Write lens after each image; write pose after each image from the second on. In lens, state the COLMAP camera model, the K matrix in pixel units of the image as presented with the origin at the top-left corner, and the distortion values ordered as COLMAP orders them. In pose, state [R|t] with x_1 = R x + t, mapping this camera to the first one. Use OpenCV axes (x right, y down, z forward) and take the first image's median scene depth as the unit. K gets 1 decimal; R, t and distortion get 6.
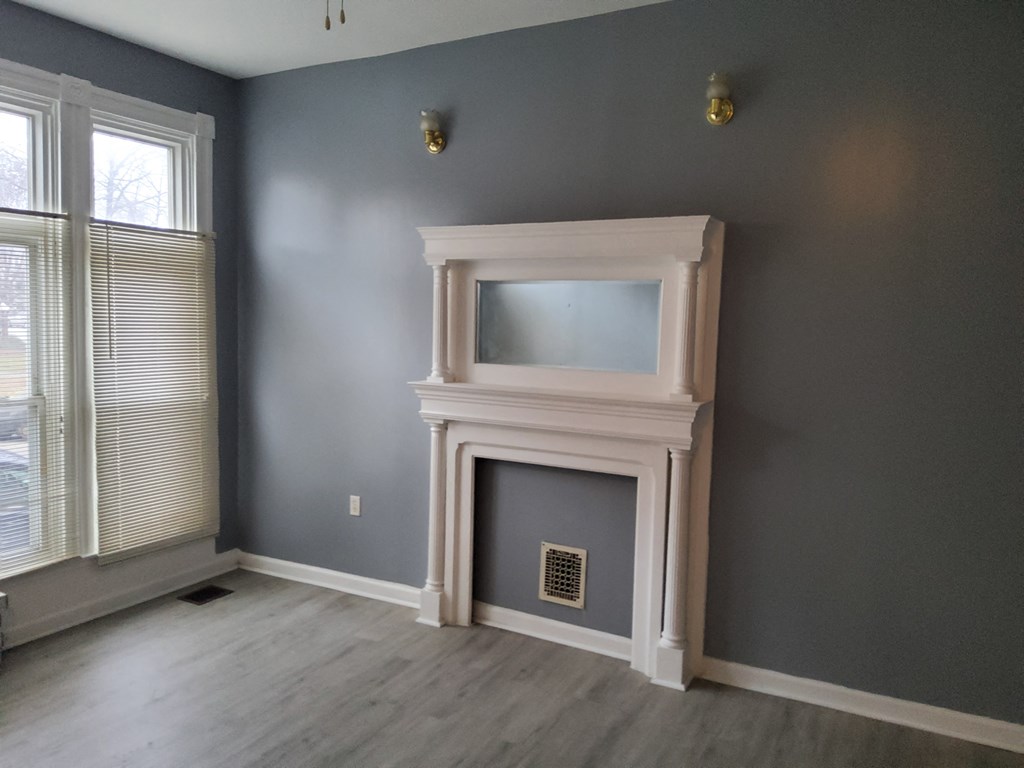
lens RADIAL K [[840.2, 0, 512.0], [0, 840.2, 384.0], [0, 0, 1]] dist [-0.004714, -0.004574]
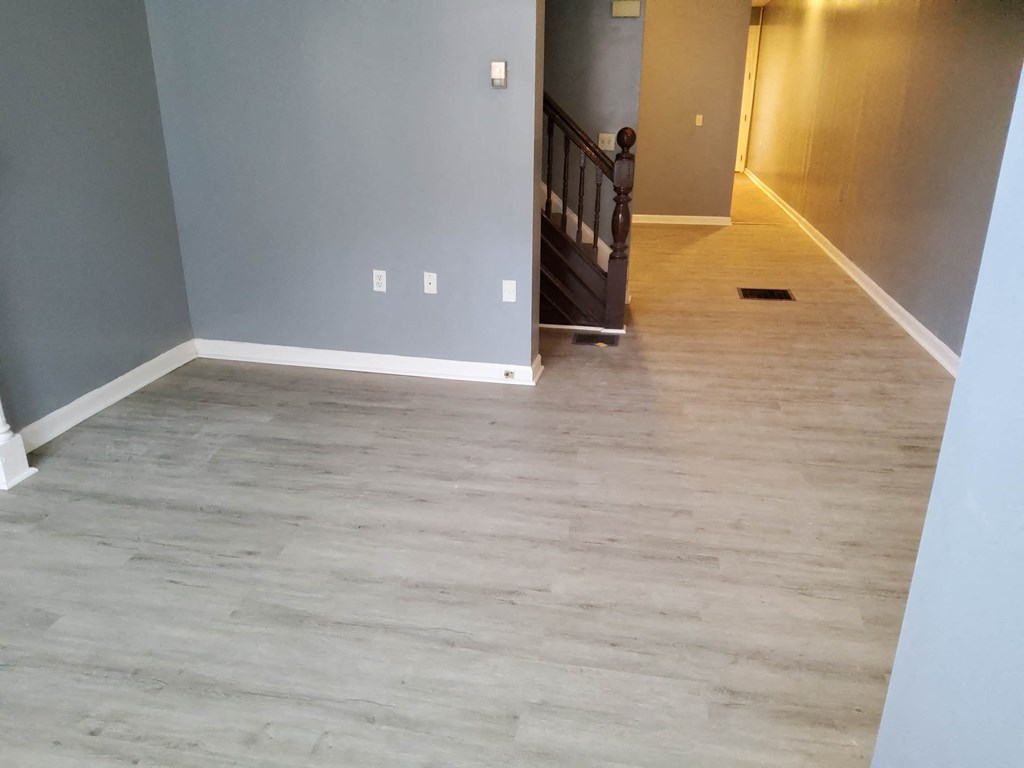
lens RADIAL K [[786.7, 0, 512.8], [0, 786.7, 371.8], [0, 0, 1]] dist [-0.001081, -0.000381]
pose [[-0.332371, -0.355882, 0.873428, -0.948473], [0.058342, 0.916546, 0.395652, -0.081981], [-0.941342, 0.182461, -0.283871, 0.952602]]
